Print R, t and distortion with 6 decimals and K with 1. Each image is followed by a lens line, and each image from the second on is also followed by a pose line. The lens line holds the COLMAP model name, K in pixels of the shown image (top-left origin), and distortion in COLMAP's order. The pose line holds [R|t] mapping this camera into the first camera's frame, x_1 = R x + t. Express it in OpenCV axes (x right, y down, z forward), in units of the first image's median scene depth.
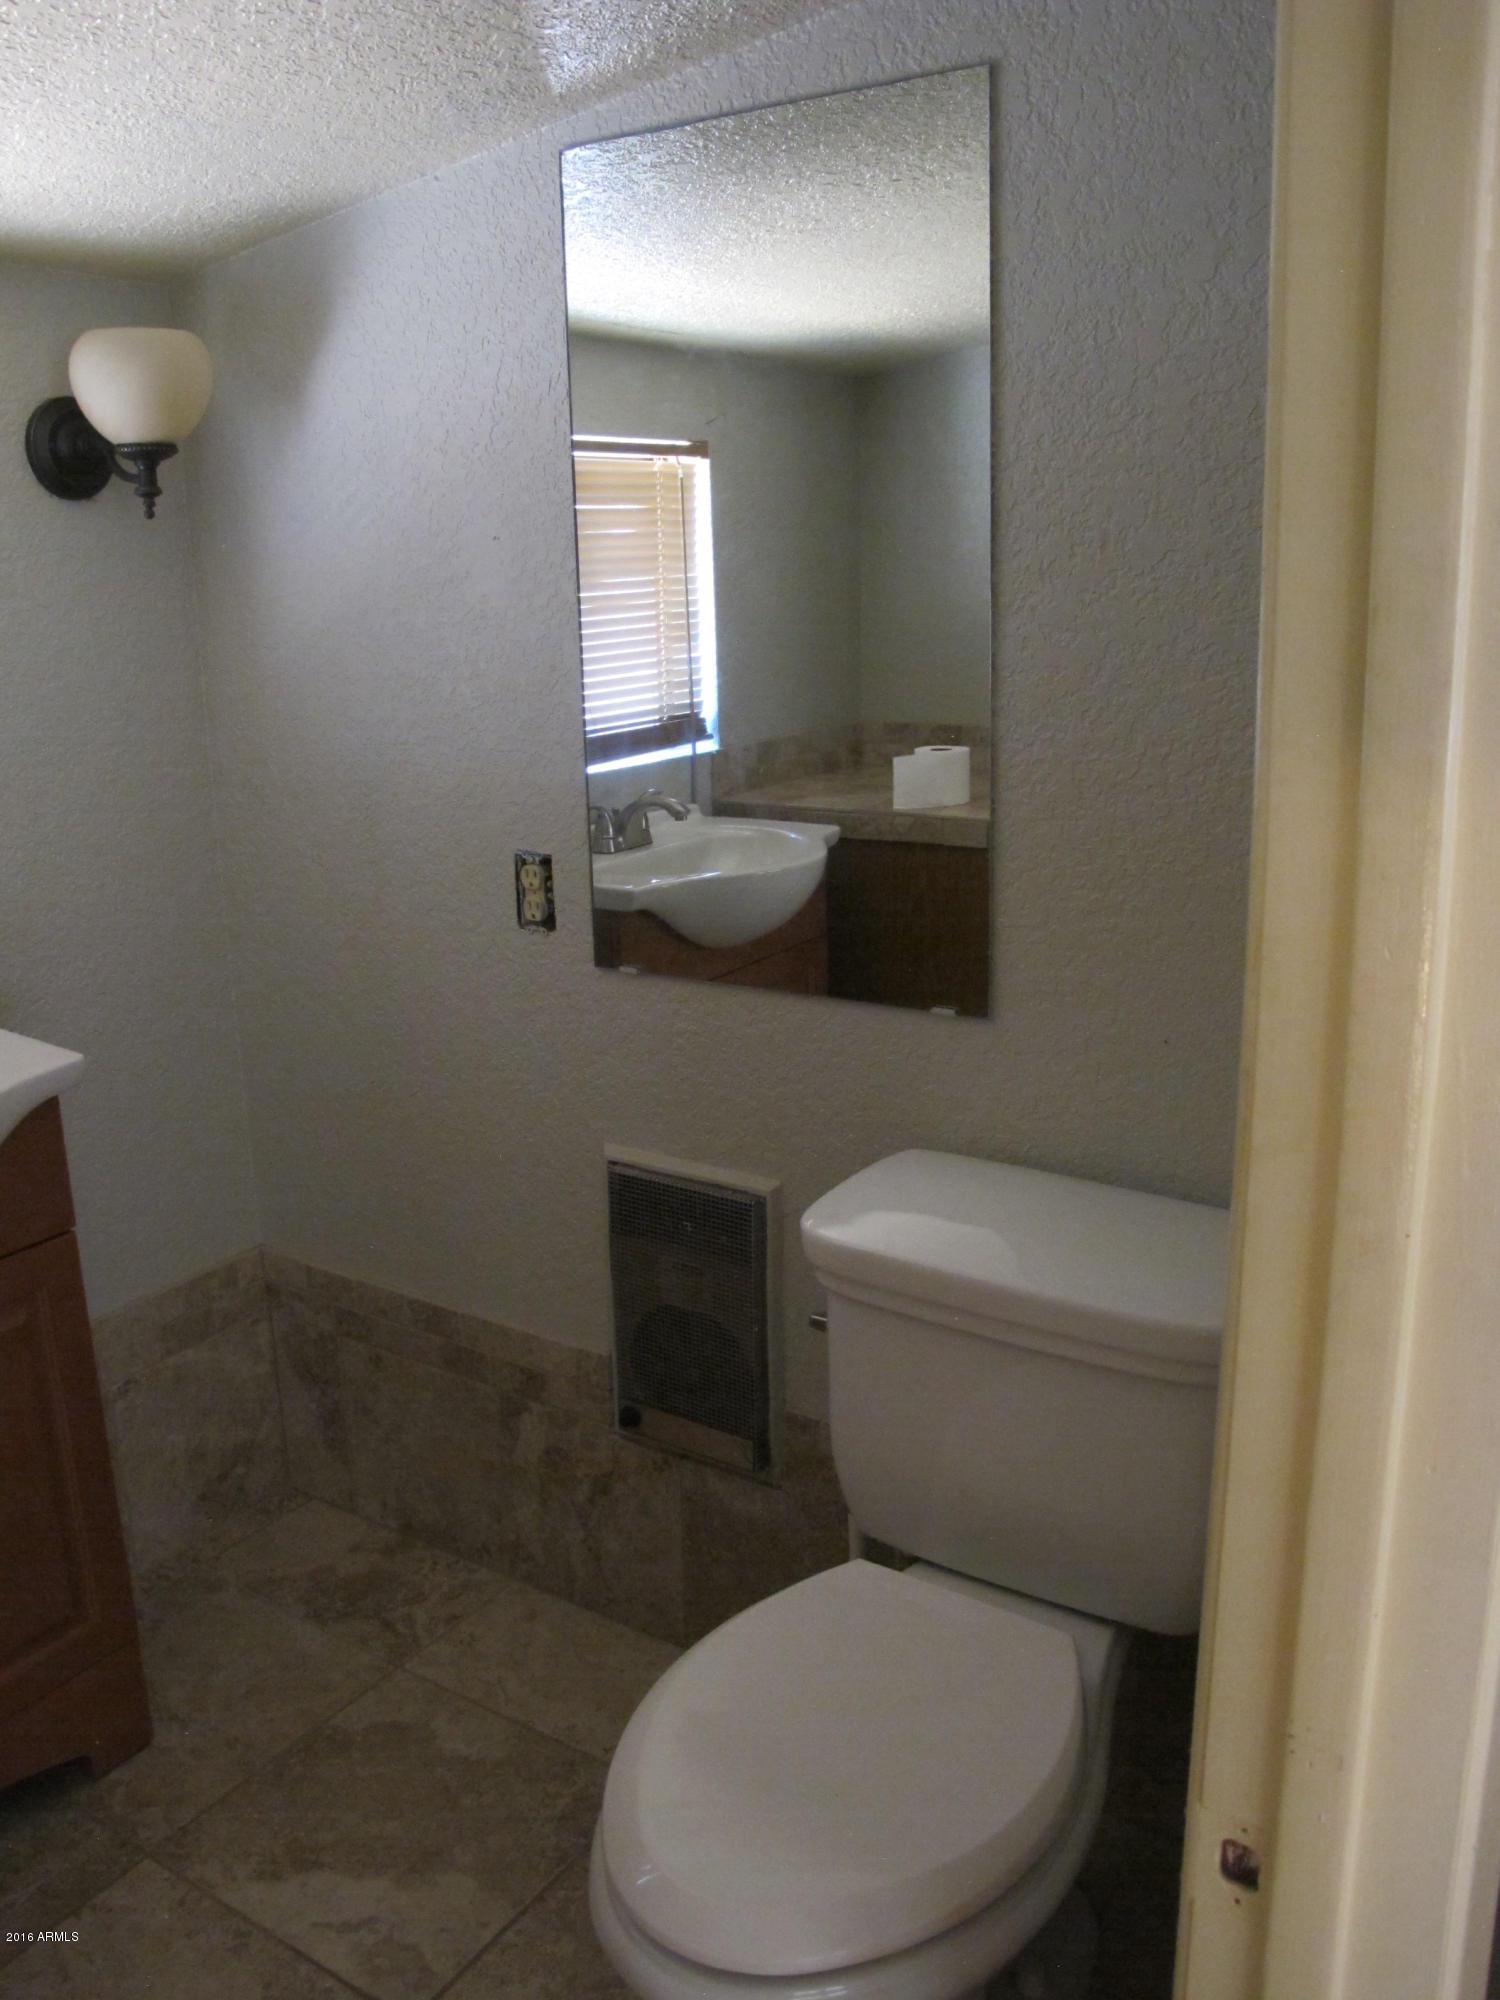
lens RADIAL K [[1704.3, 0, 748.0], [0, 1704.3, 999.9], [0, 0, 1]] dist [-0.144388, 0.108084]
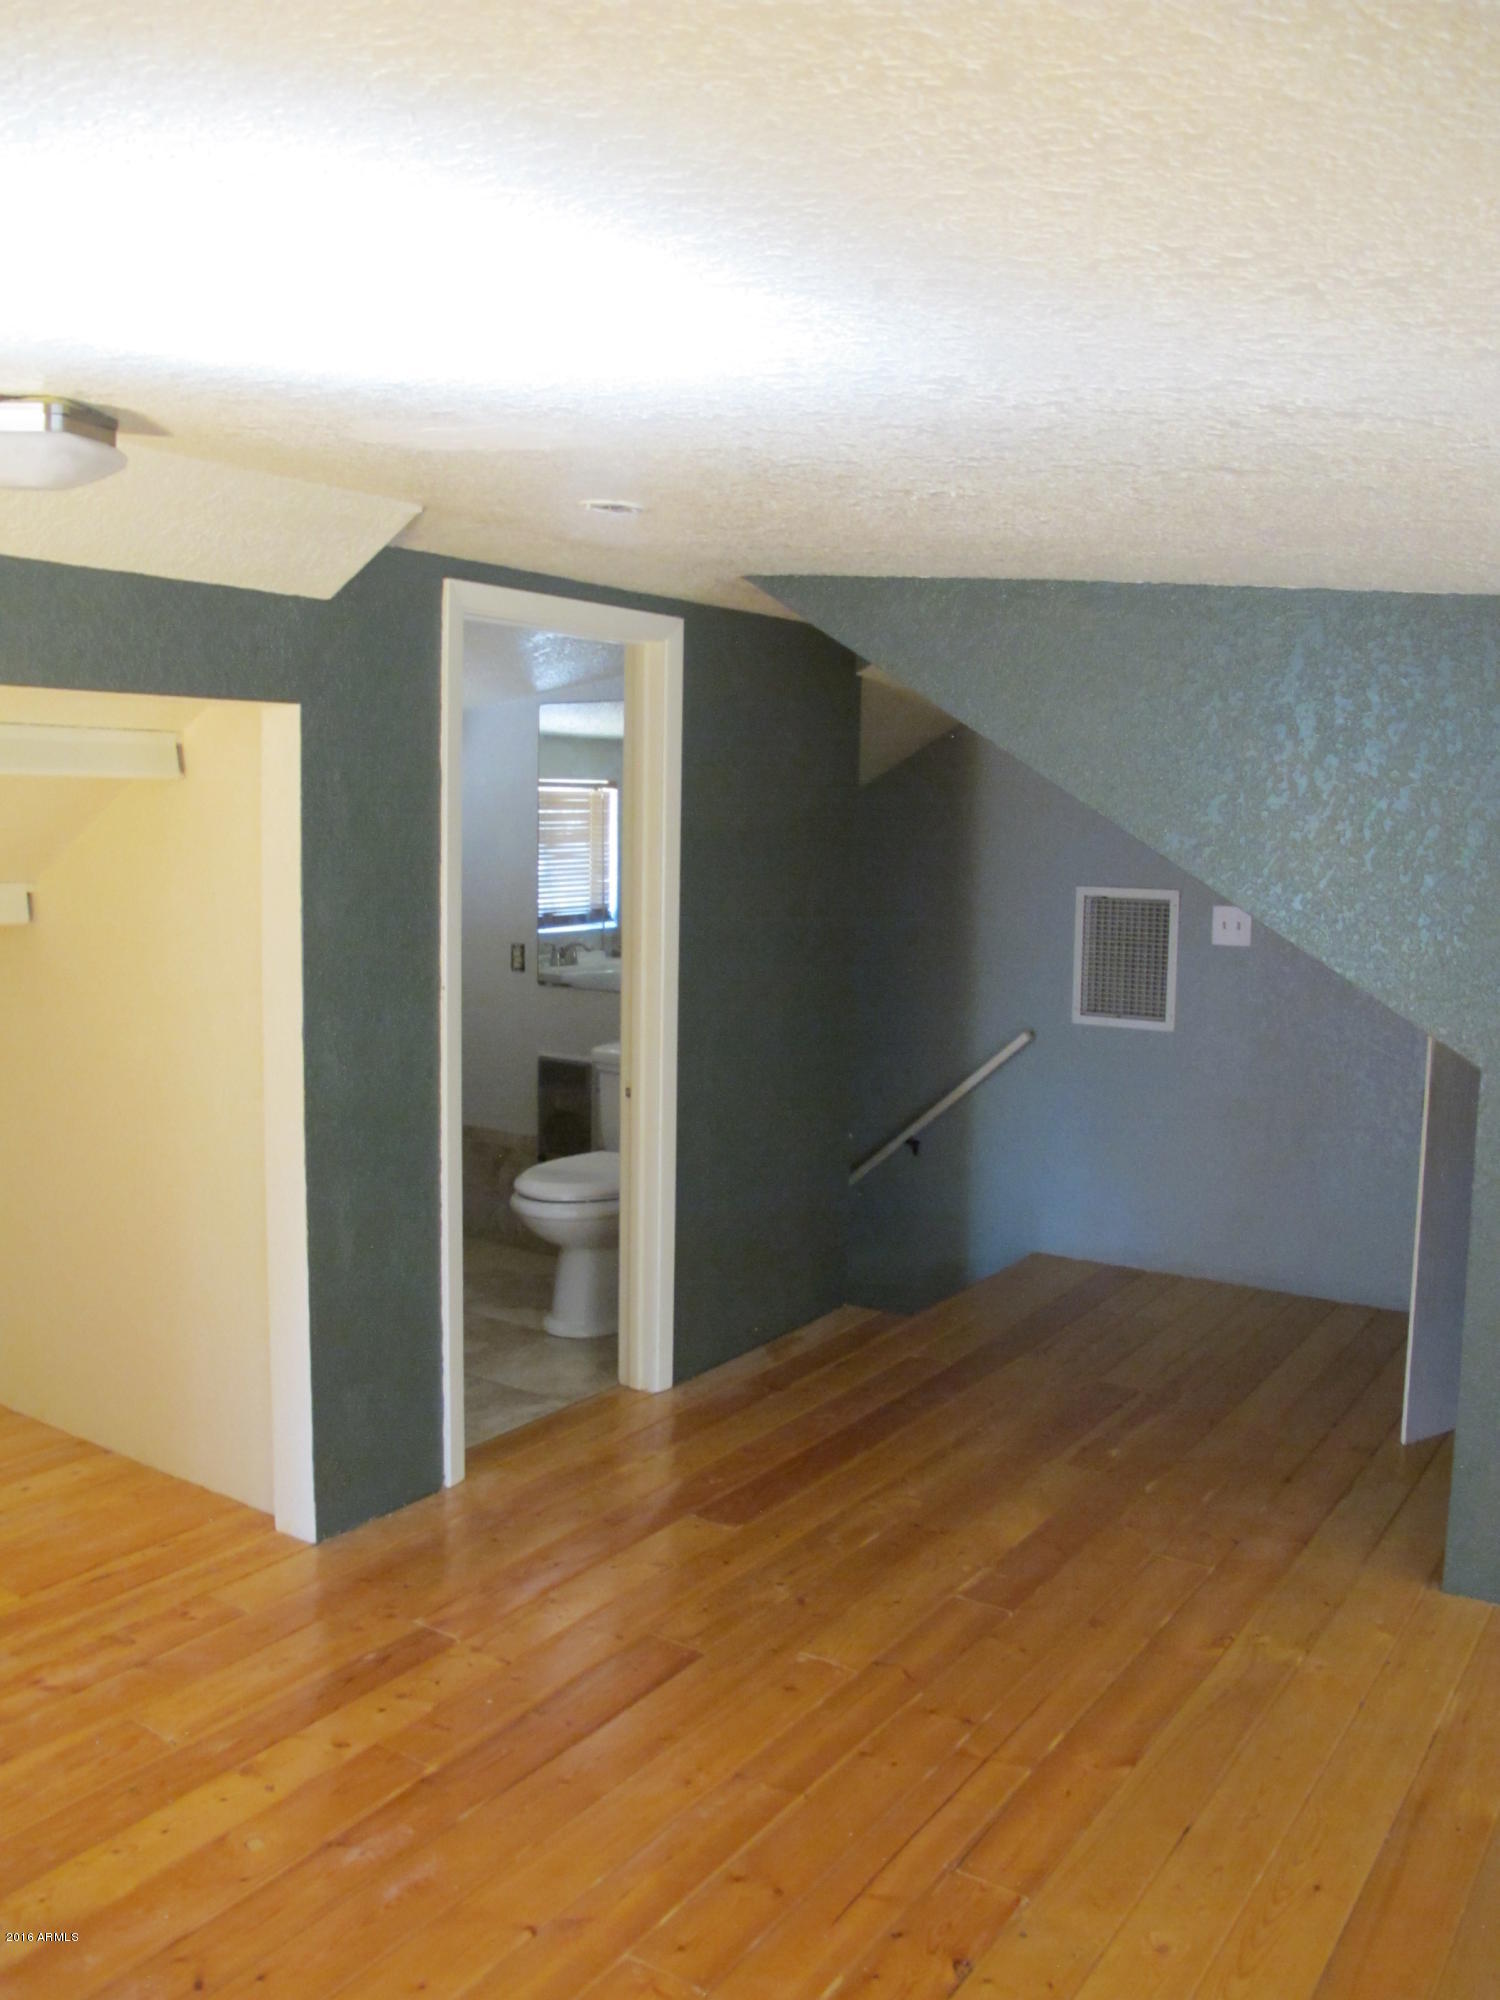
lens RADIAL K [[1704.3, 0, 750.8], [0, 1704.3, 998.5], [0, 0, 1]] dist [-0.144388, 0.108084]
pose [[0.999156, 0.039272, -0.012031, 0.208165], [-0.040608, 0.988489, -0.145741, 0.280491], [0.006169, 0.146107, 0.989250, -1.241240]]
